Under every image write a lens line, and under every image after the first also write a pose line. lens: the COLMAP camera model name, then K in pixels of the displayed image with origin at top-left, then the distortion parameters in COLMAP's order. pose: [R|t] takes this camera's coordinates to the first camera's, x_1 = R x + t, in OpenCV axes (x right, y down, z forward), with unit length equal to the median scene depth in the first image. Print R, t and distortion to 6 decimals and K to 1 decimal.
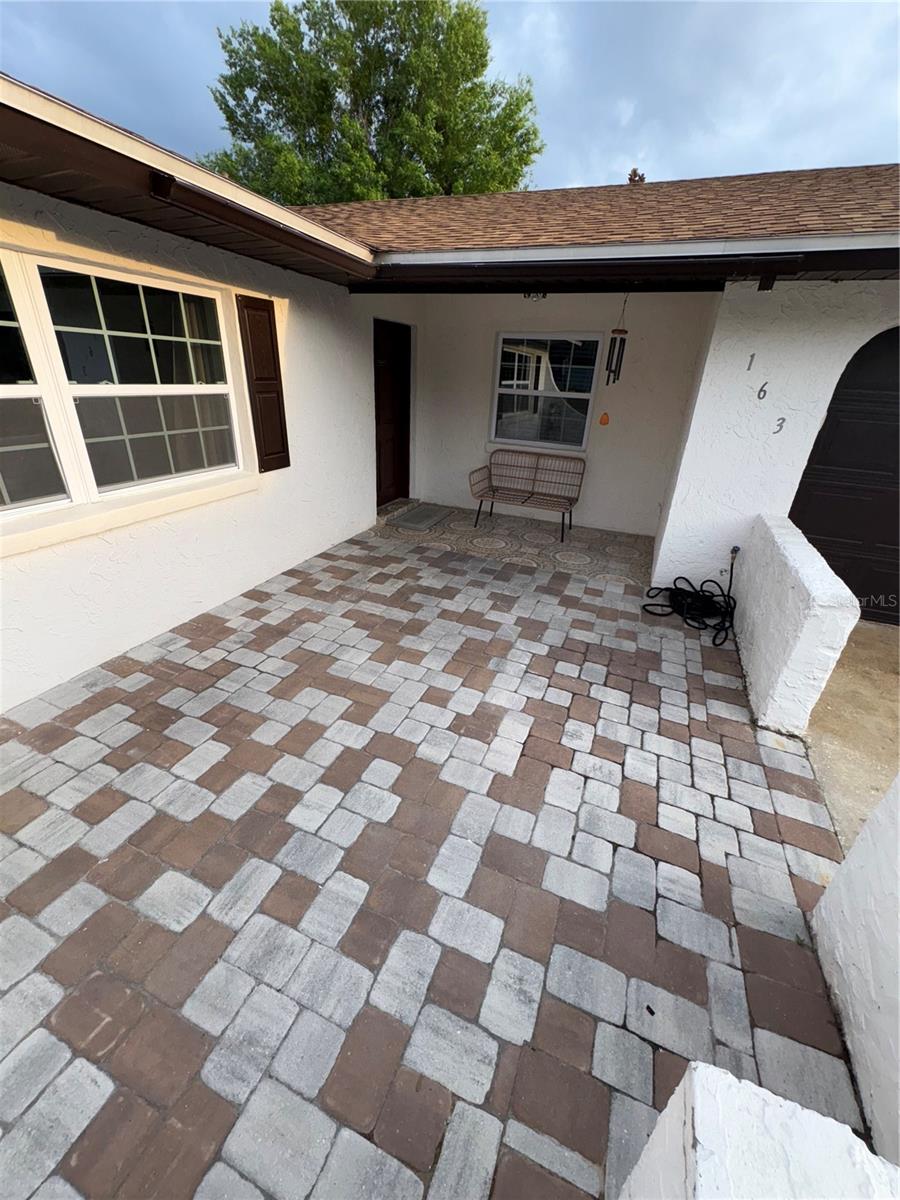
lens RADIAL K [[480.4, 0, 450.0], [0, 480.4, 600.0], [0, 0, 1]] dist [0.000323, 0.000045]
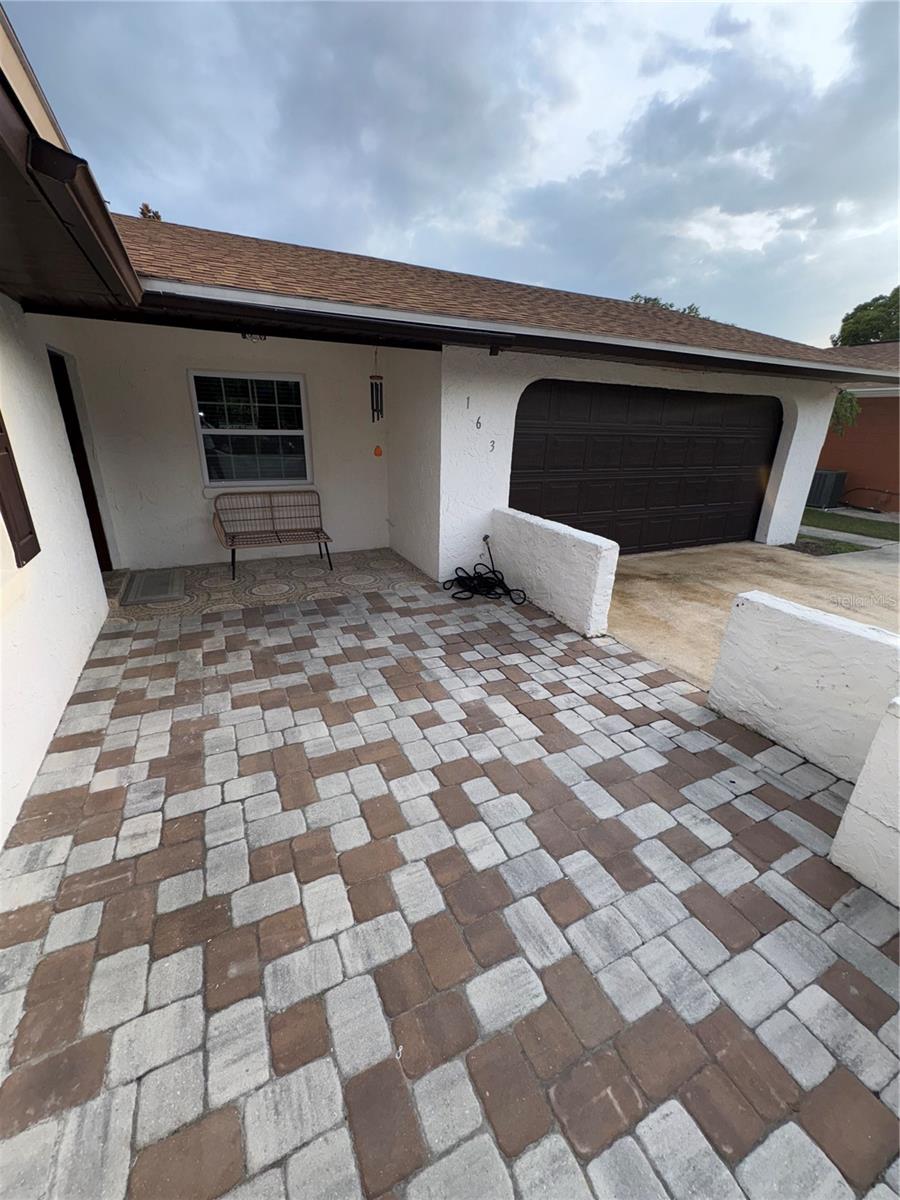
lens RADIAL K [[480.4, 0, 450.0], [0, 480.4, 600.0], [0, 0, 1]] dist [0.000323, 0.000045]
pose [[0.665257, -0.287723, 0.688947, -0.626147], [0.328011, 0.941572, 0.076494, -0.104087], [-0.670703, 0.175094, 0.720764, 0.172387]]
